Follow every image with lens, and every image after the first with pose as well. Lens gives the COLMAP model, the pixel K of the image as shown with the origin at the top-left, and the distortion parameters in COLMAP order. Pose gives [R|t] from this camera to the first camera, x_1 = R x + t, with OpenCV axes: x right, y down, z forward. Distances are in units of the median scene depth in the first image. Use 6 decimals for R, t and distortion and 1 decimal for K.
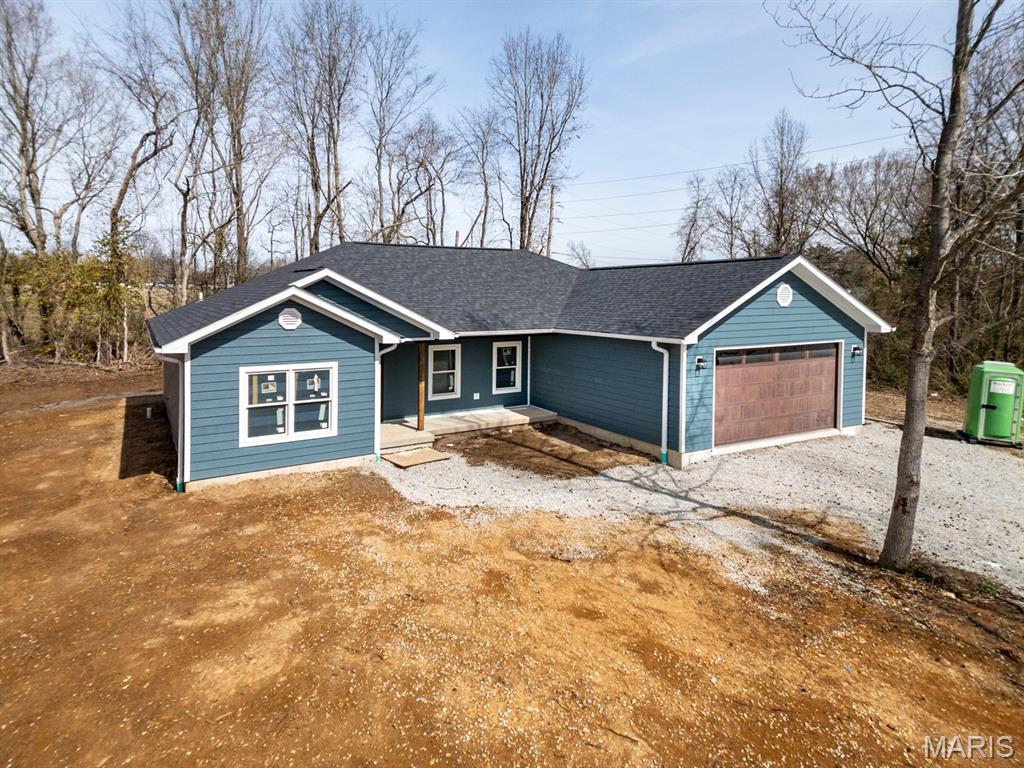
lens RADIAL K [[627.9, 0, 514.0], [0, 627.9, 328.5], [0, 0, 1]] dist [0.139352, -0.001232]
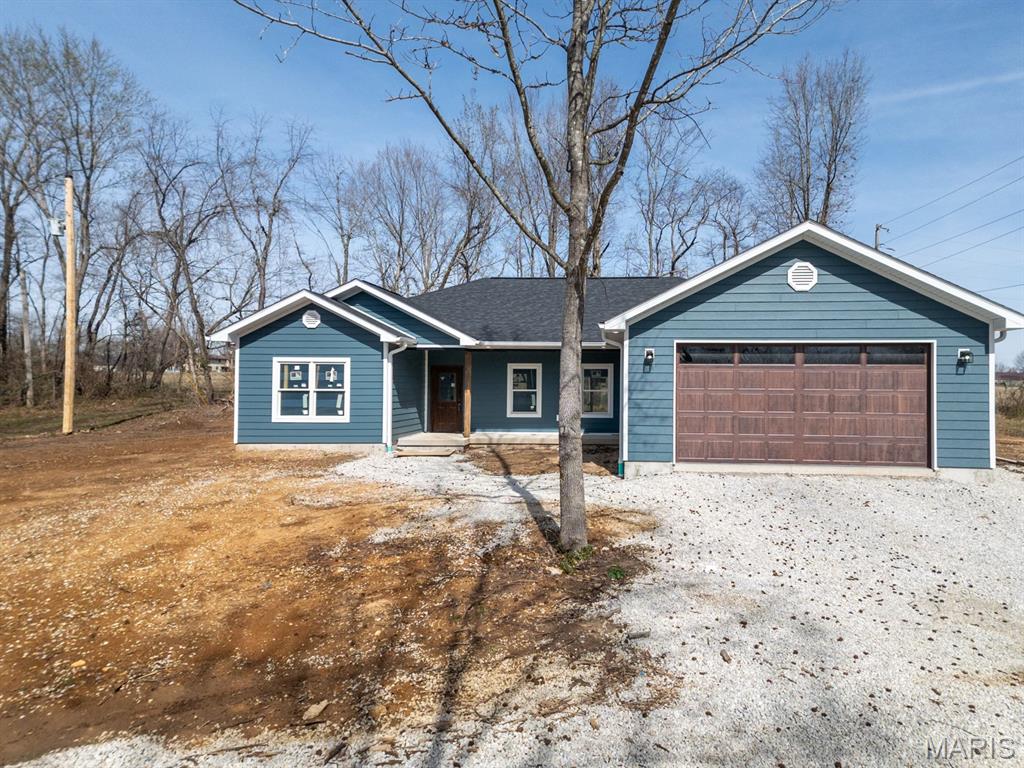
lens RADIAL K [[654.3, 0, 595.3], [0, 654.3, 381.6], [0, 0, 1]] dist [0.097503, -0.000671]
pose [[0.829057, -0.001375, -0.559163, 0.746510], [-0.036995, 0.997671, -0.057305, 0.145474], [0.557939, 0.068195, 0.827075, 0.256205]]
